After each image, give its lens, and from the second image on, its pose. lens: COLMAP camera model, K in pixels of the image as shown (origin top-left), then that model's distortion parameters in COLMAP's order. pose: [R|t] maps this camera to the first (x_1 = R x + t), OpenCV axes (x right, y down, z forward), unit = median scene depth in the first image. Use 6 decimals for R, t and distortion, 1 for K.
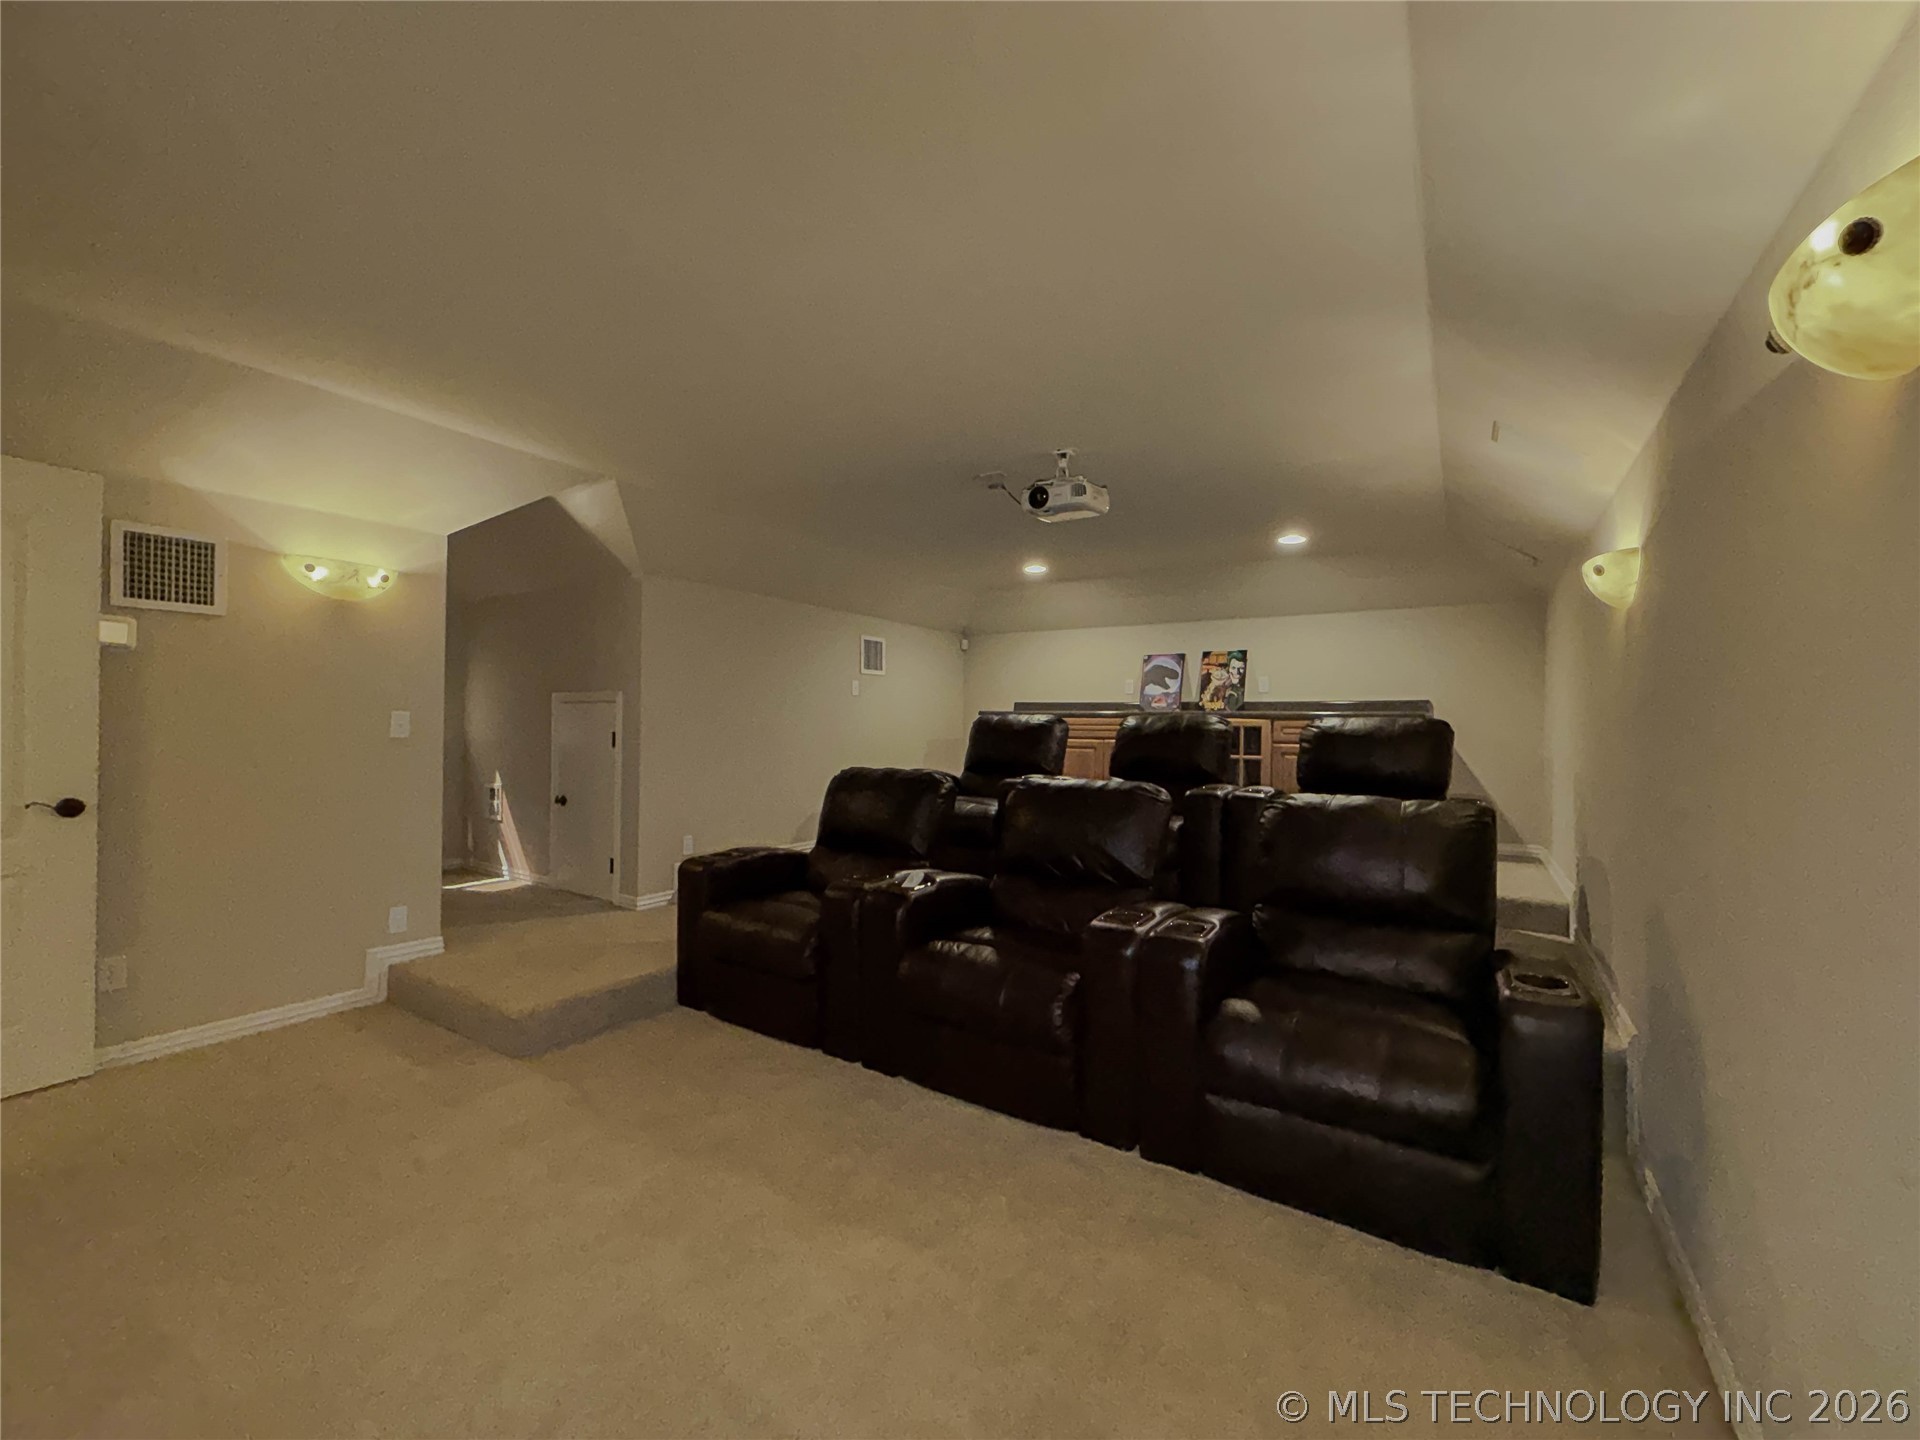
lens RADIAL K [[762.8, 0, 953.6], [0, 762.8, 726.6], [0, 0, 1]] dist [0.001706, -0.000851]
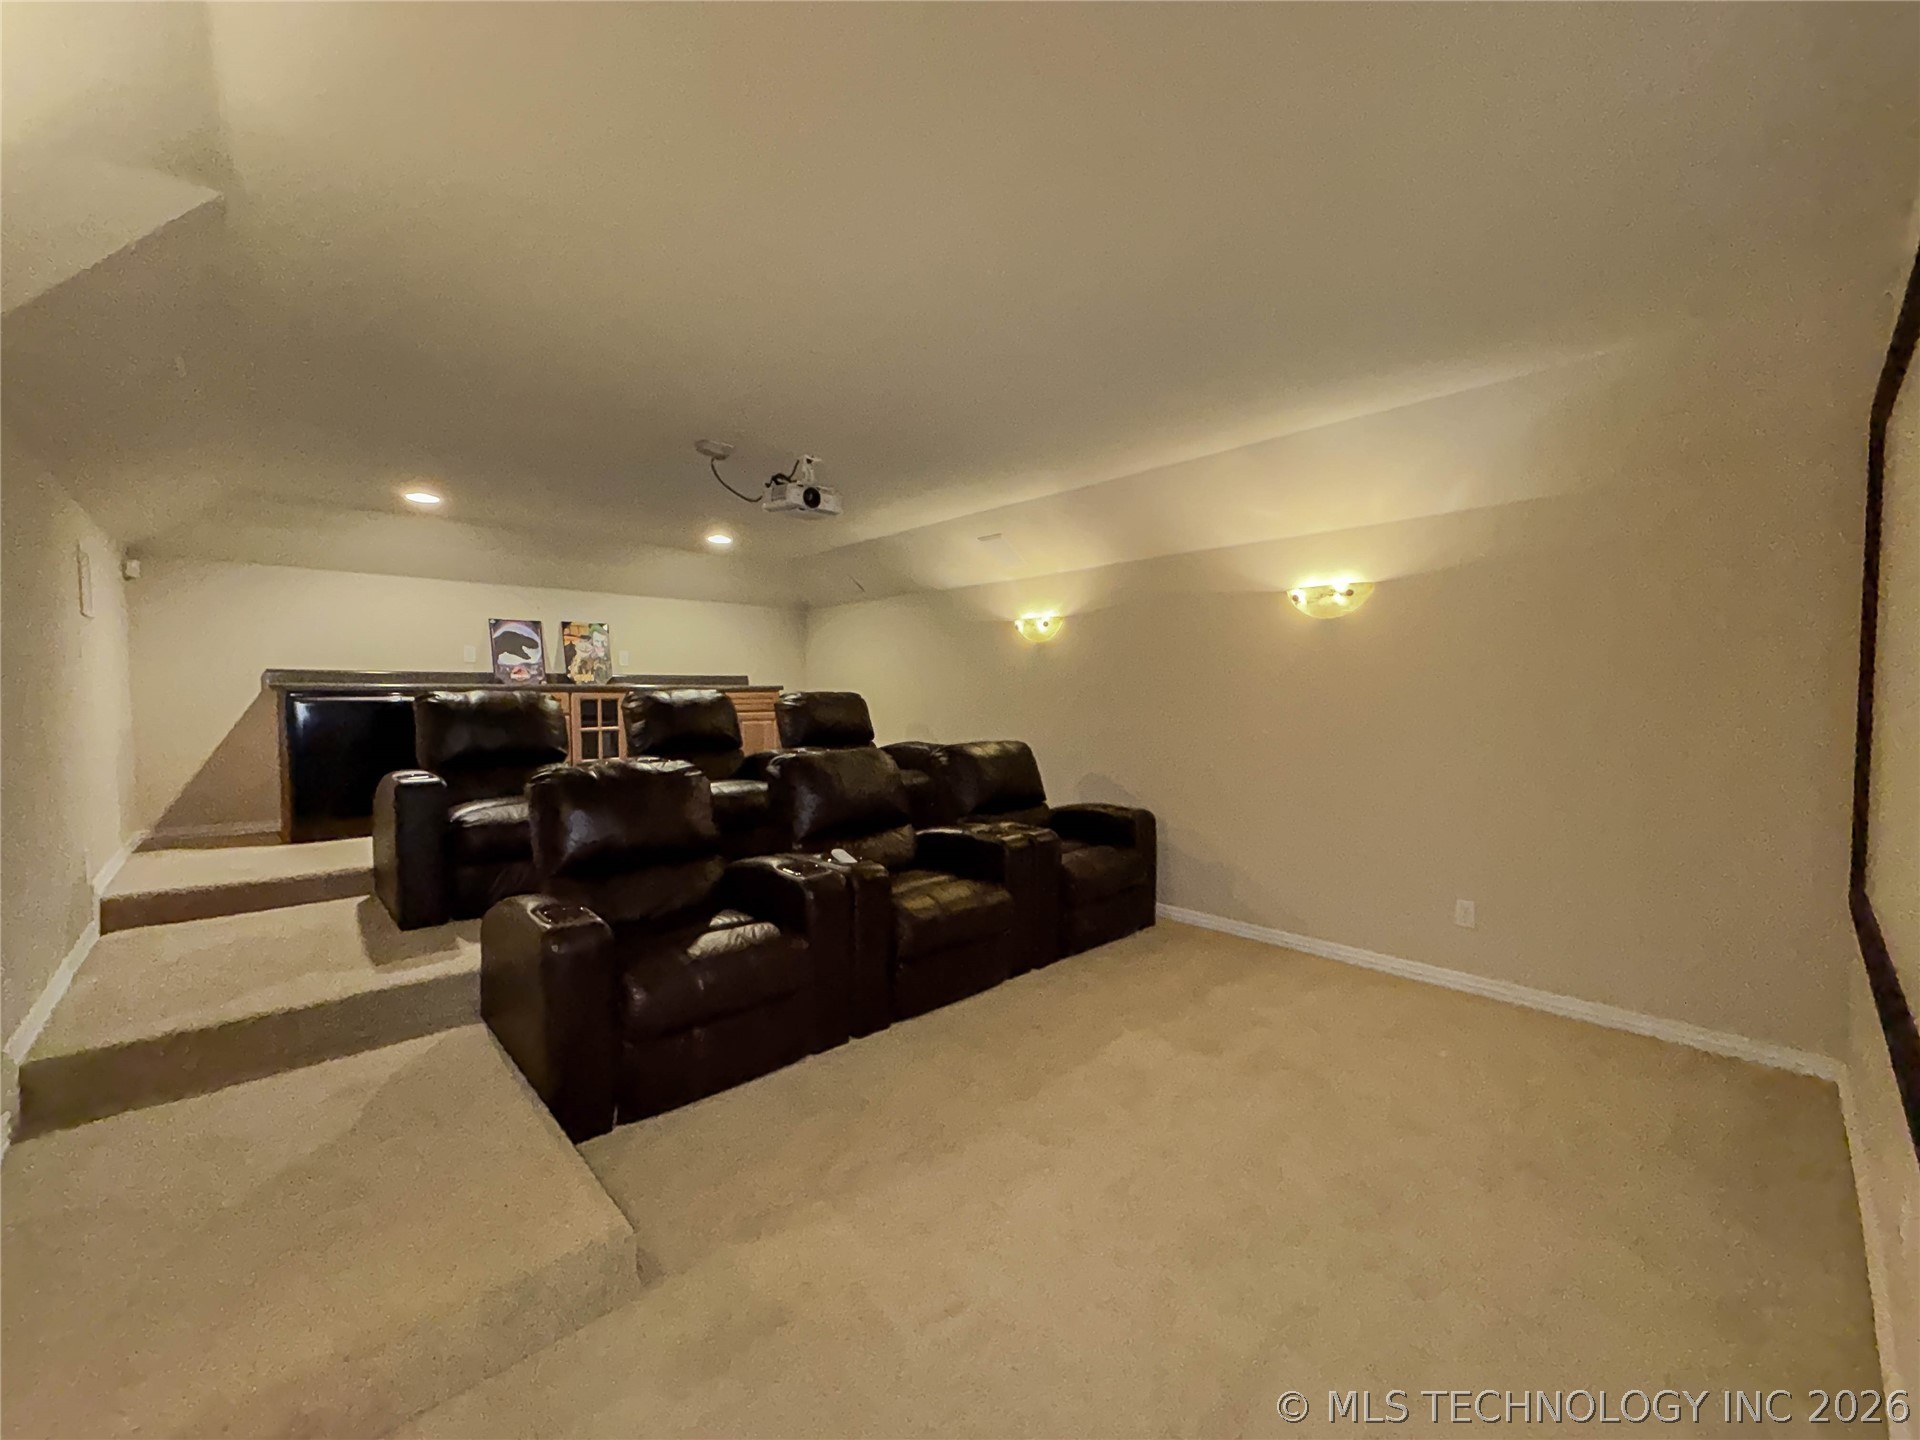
lens RADIAL K [[762.8, 0, 959.3], [0, 762.8, 719.1], [0, 0, 1]] dist [0.001706, -0.000851]
pose [[0.228841, -0.046200, 0.972367, -0.505647], [0.006879, 0.998925, 0.045843, -0.016319], [-0.973439, -0.003802, 0.228913, 0.296691]]
